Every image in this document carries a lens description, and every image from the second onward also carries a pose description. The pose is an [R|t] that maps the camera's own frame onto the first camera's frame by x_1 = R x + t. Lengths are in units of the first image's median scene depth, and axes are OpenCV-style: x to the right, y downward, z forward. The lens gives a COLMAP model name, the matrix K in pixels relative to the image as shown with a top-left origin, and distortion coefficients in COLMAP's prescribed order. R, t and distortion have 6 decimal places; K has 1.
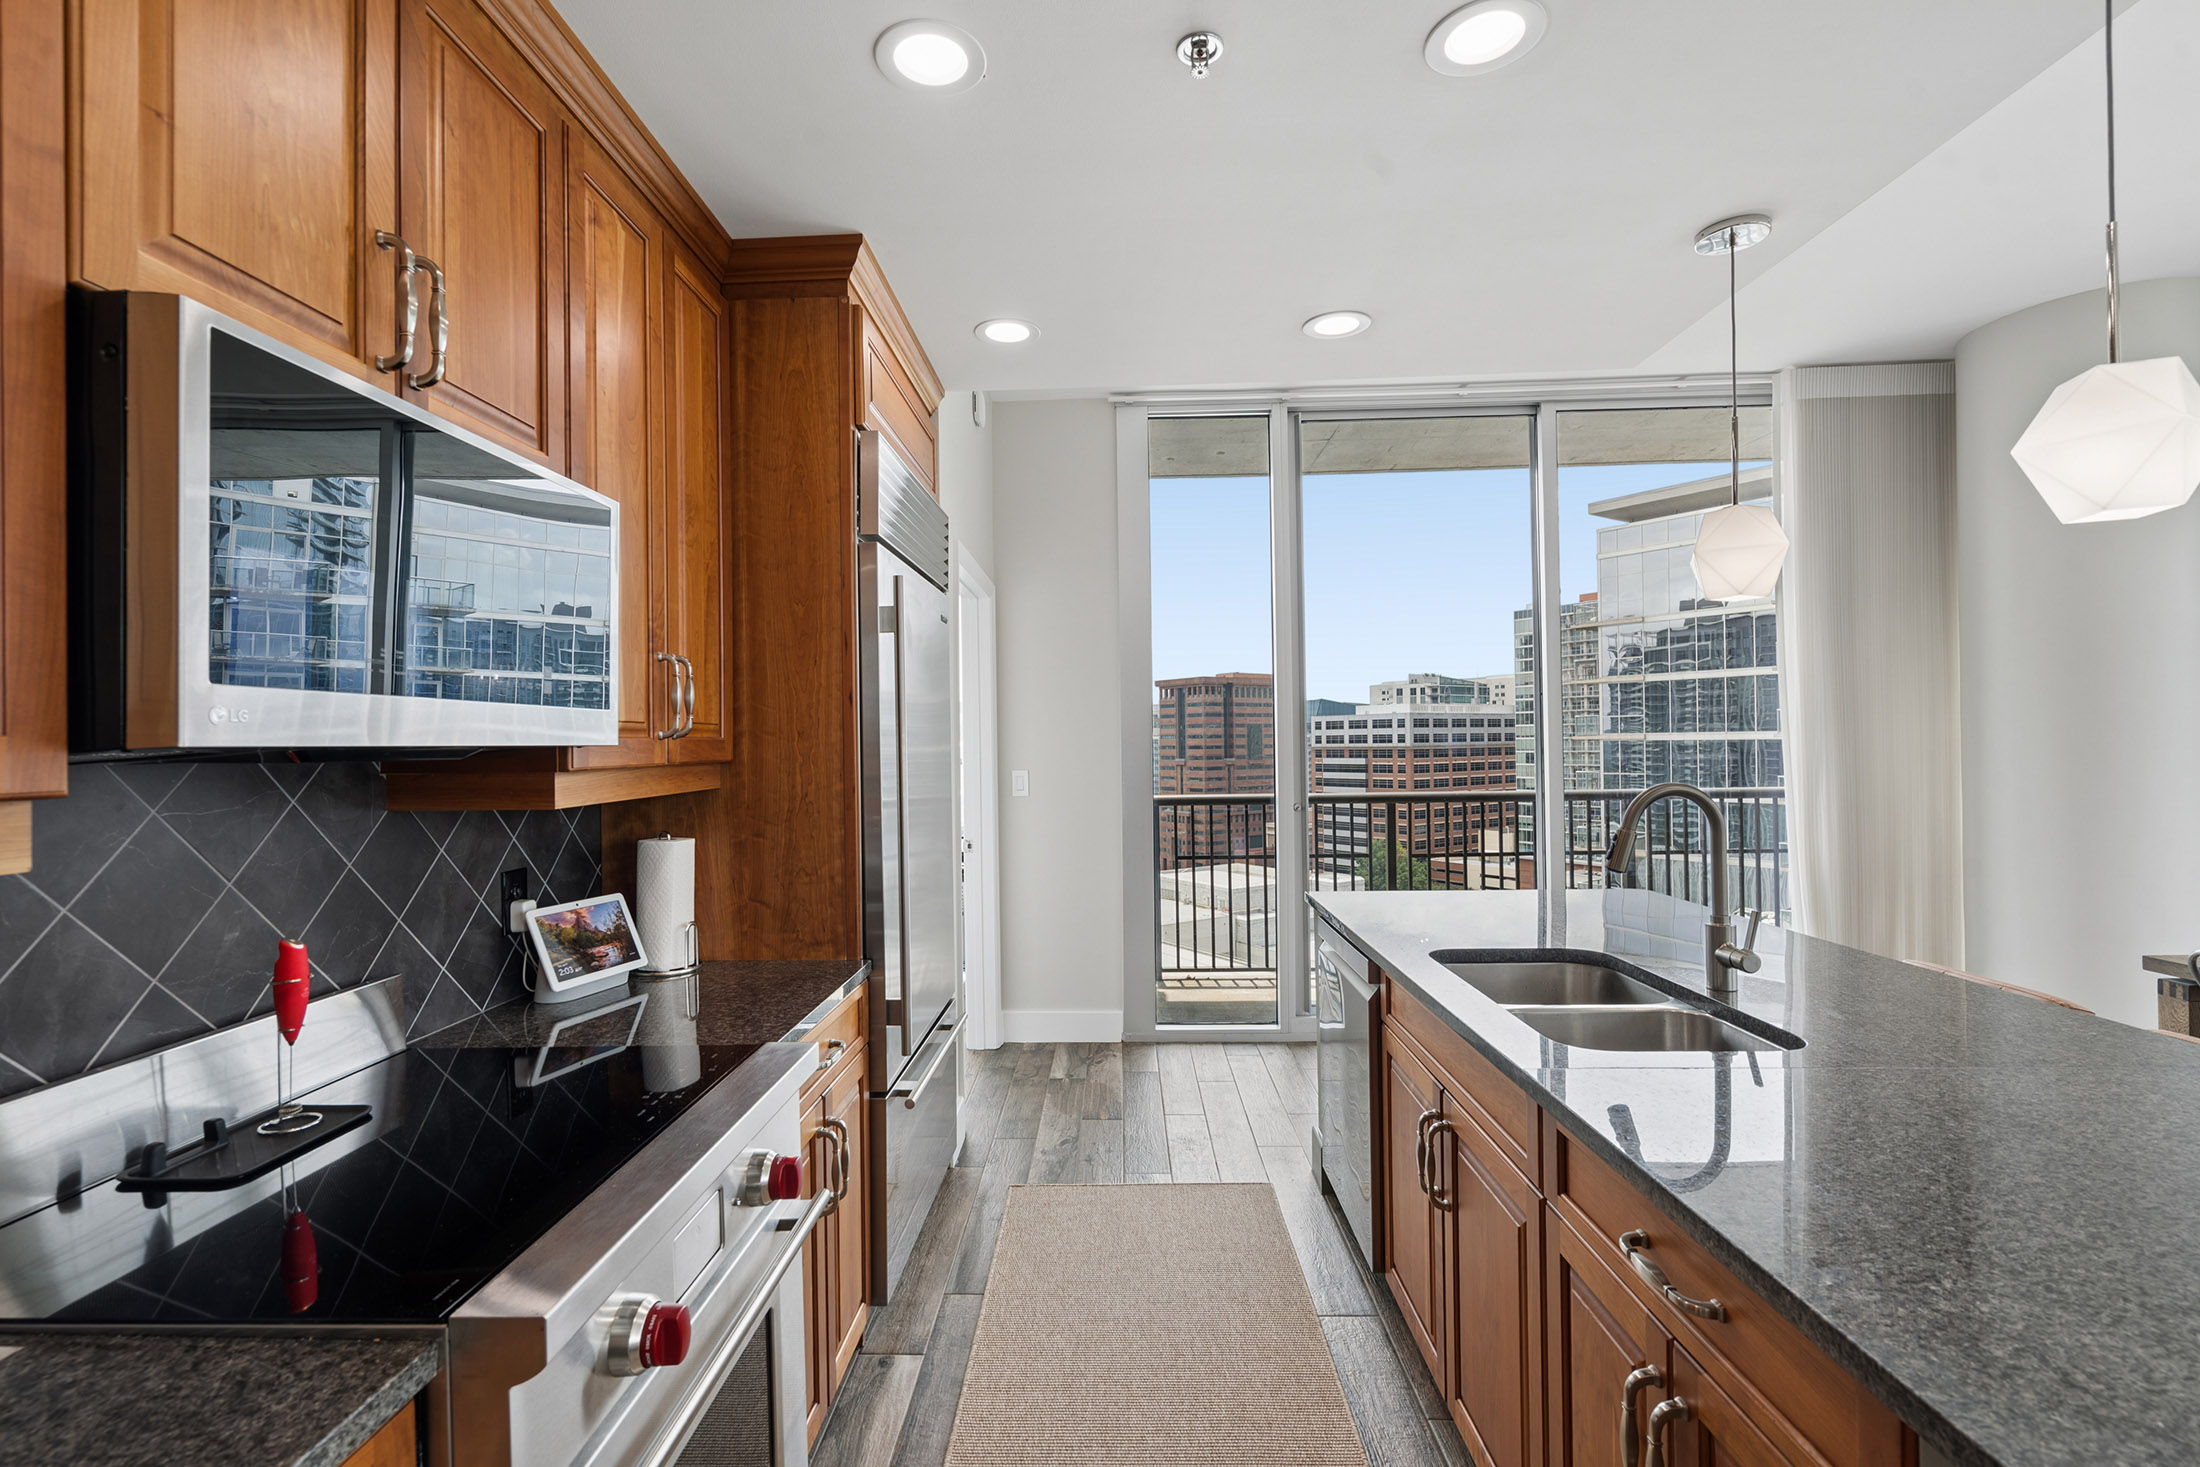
lens RADIAL K [[1011.5, 0, 1107.9], [0, 1011.5, 734.5], [0, 0, 1]] dist [-0.006914, 0.002112]
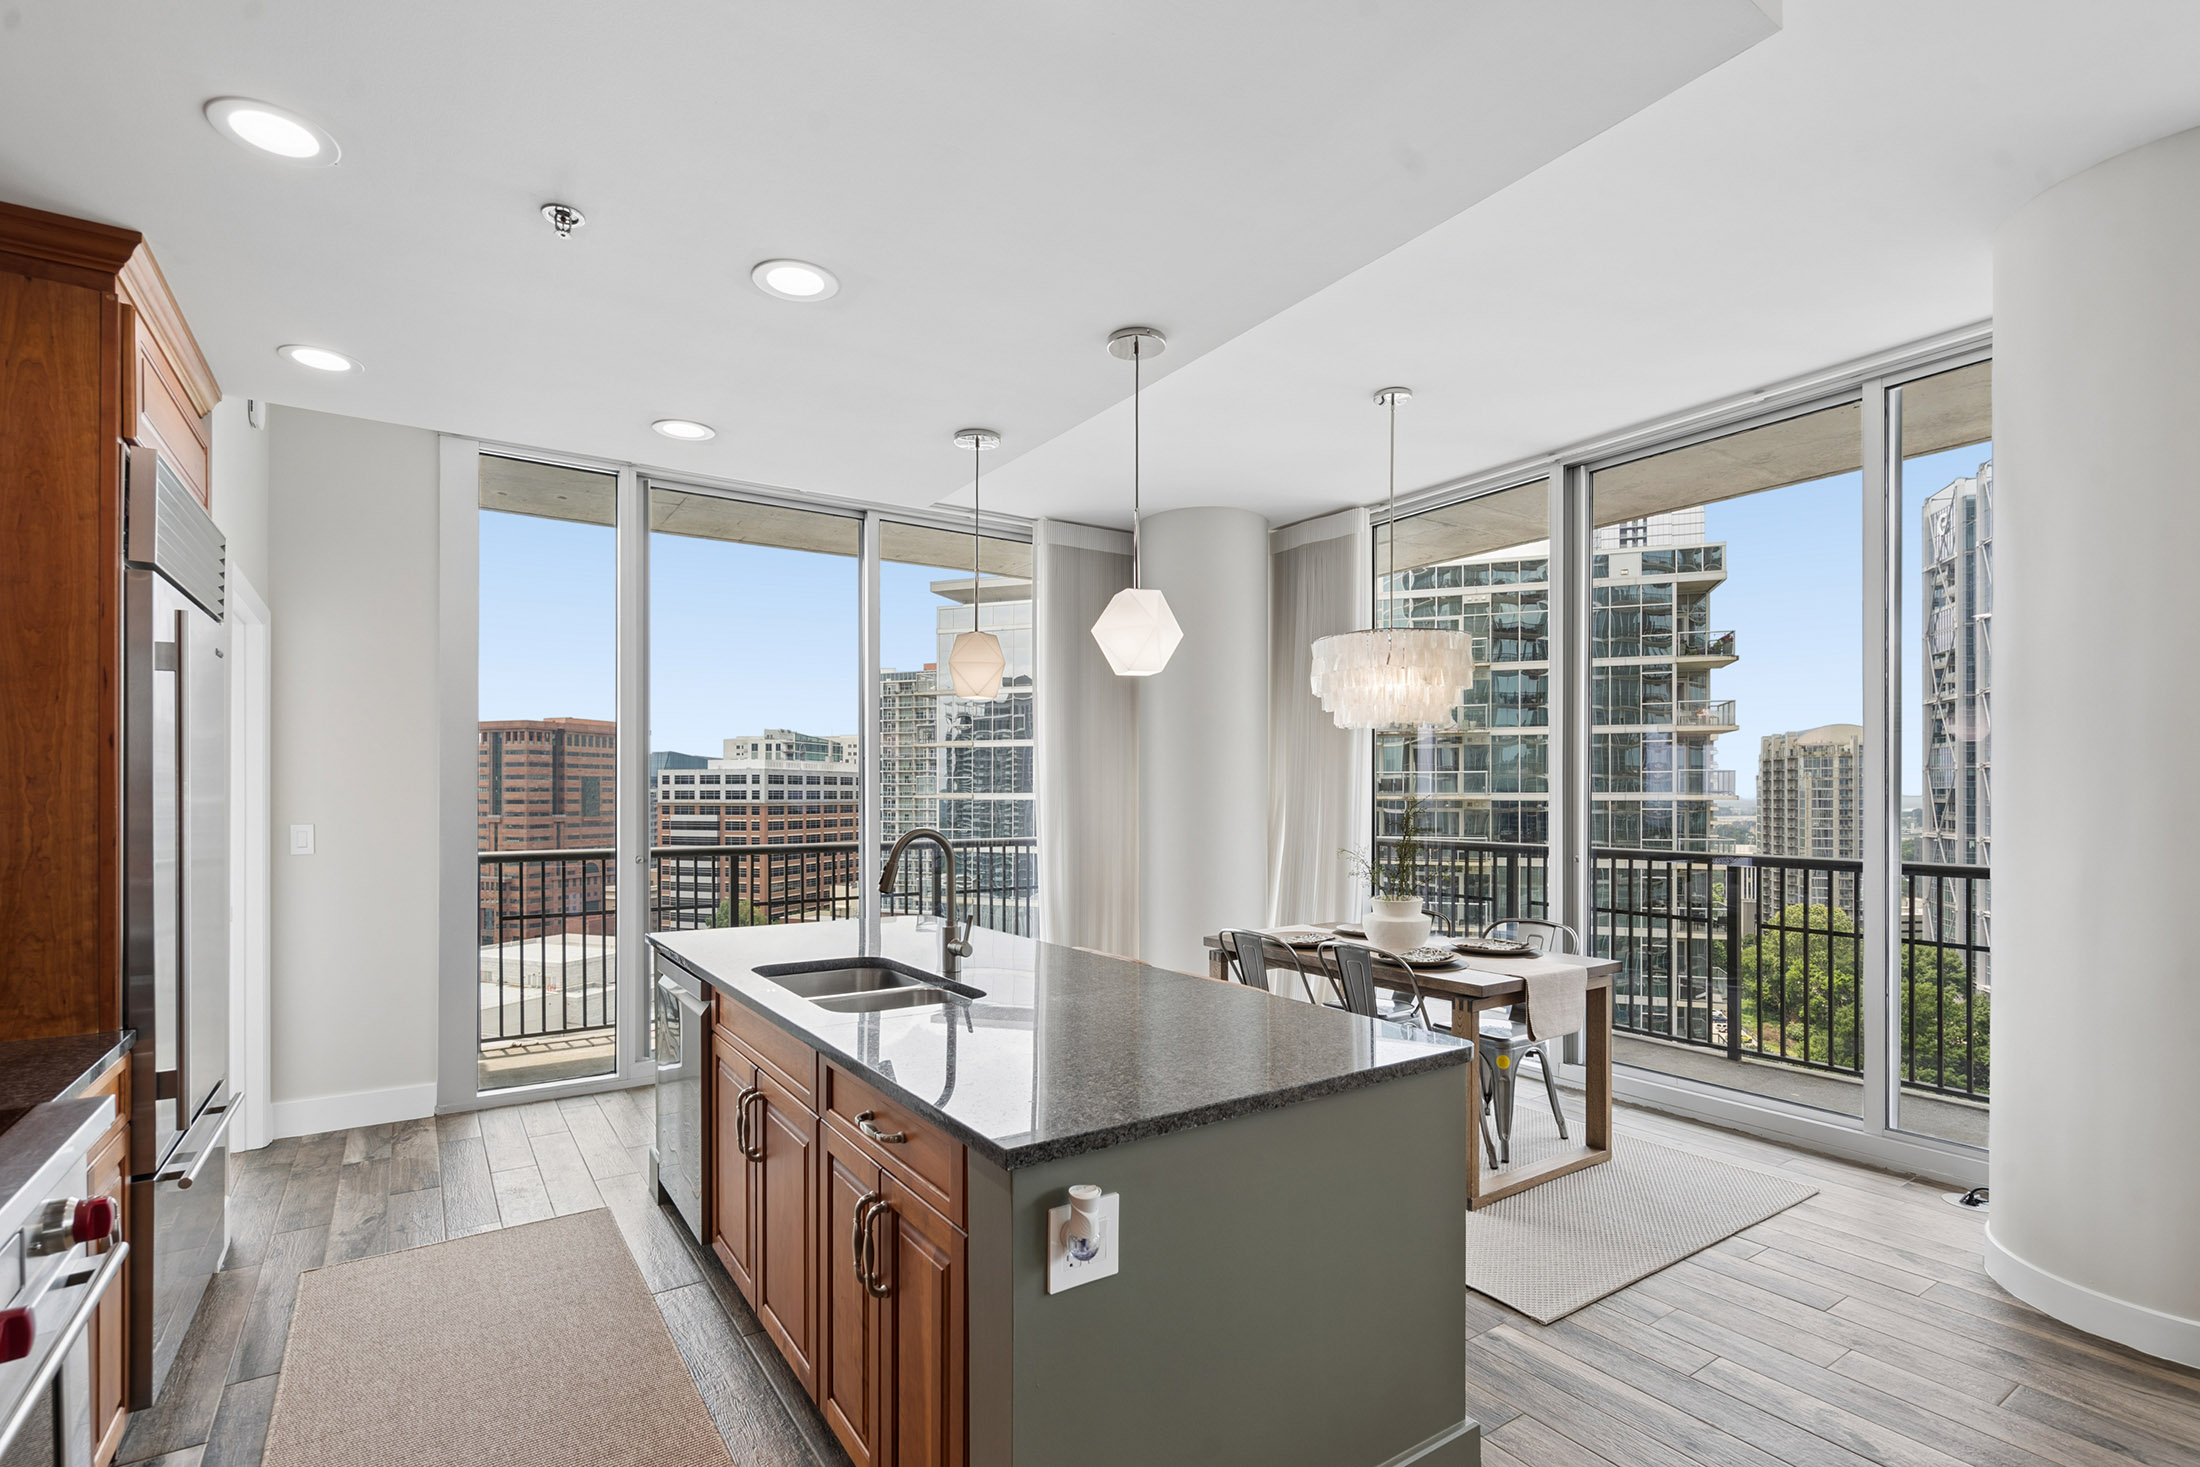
lens RADIAL K [[1011.5, 0, 1103.0], [0, 1011.5, 800.1], [0, 0, 1]] dist [-0.006914, 0.002112]
pose [[0.817648, 0.009650, 0.575637, -0.010566], [-0.014819, 0.999881, 0.004287, -0.000775], [-0.575527, -0.012035, 0.817694, -0.060388]]
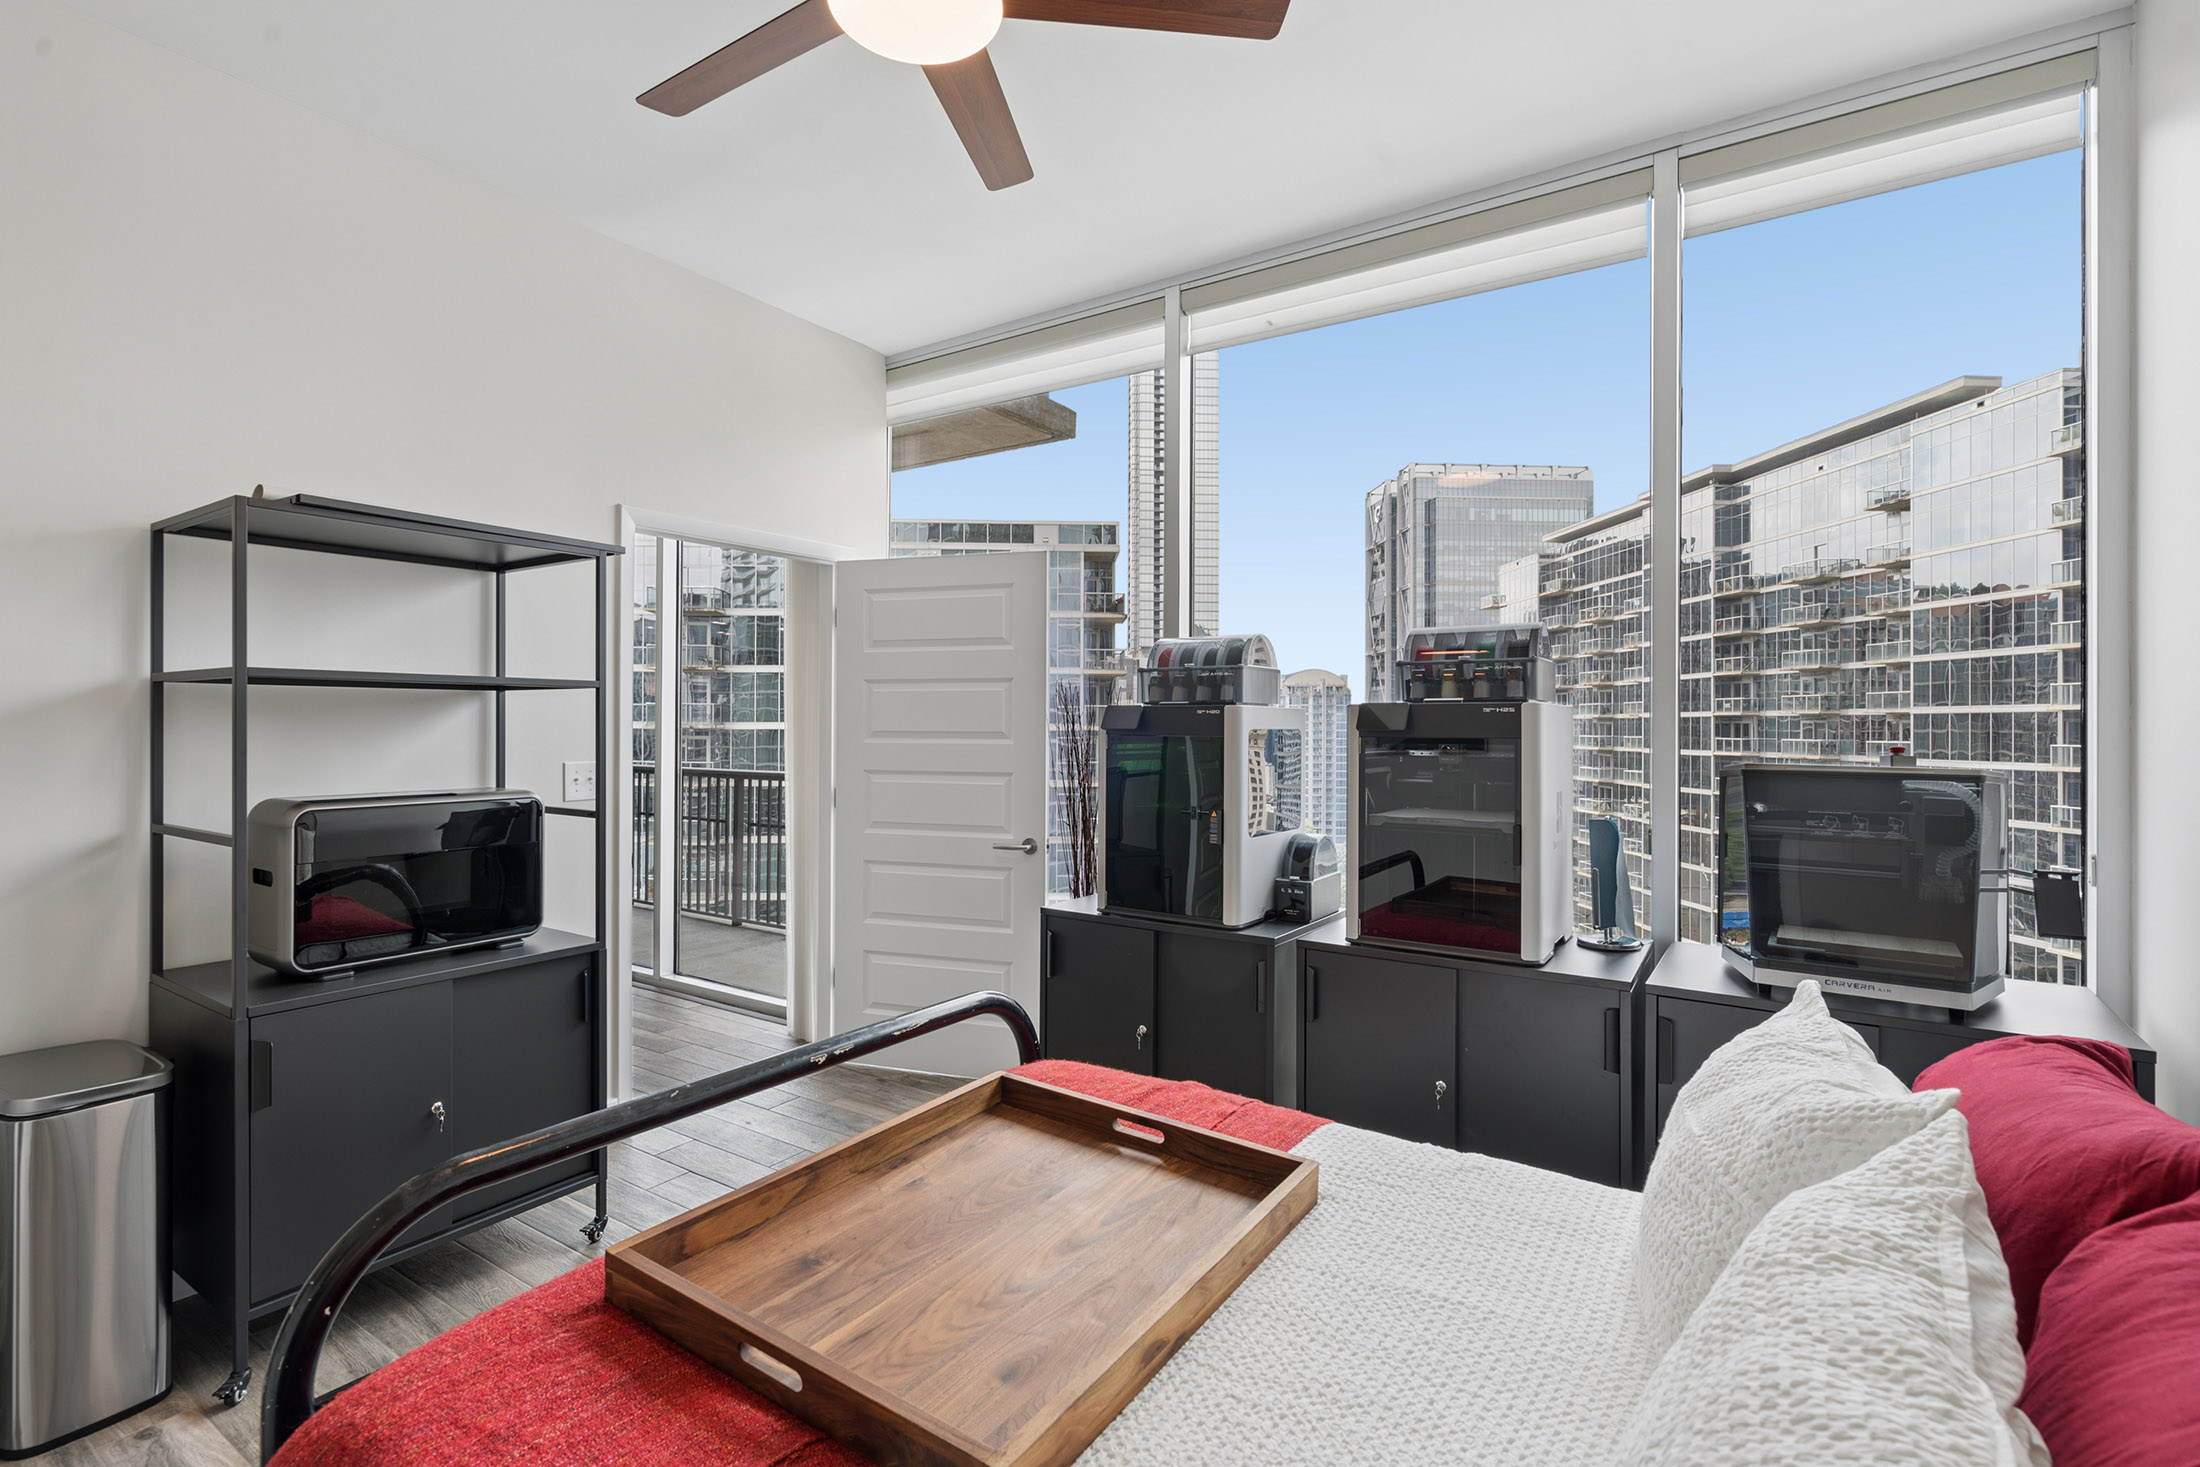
lens RADIAL K [[1011.5, 0, 1103.0], [0, 1011.5, 719.6], [0, 0, 1]] dist [-0.006914, 0.002112]
pose [[0.545369, 0.021191, 0.837928, 0.069998], [-0.018551, 0.999741, -0.013209, -0.004033], [-0.837991, -0.008341, 0.545621, -0.667317]]
